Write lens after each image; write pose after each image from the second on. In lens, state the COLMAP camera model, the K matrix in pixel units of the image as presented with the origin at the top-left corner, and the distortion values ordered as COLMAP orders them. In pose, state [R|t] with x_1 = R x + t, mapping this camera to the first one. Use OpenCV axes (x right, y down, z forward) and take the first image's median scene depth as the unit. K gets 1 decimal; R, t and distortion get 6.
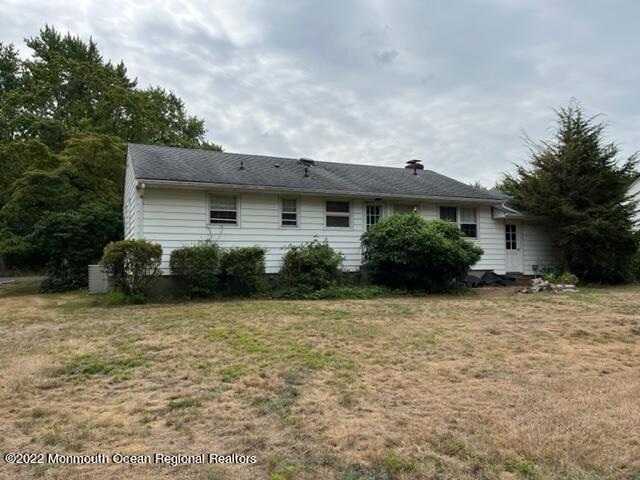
lens RADIAL K [[490.9, 0, 319.3], [0, 490.9, 240.2], [0, 0, 1]] dist [0.032139, -0.001872]
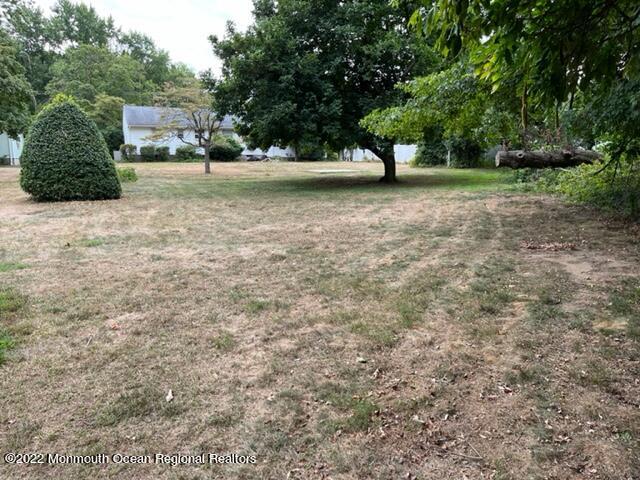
lens RADIAL K [[490.9, 0, 320.0], [0, 490.9, 238.7], [0, 0, 1]] dist [0.032139, -0.001872]
pose [[0.999929, 0.010265, 0.006053, 0.853041], [-0.011356, 0.974770, 0.222922, -0.125896], [-0.003612, -0.222974, 0.974818, -2.260235]]
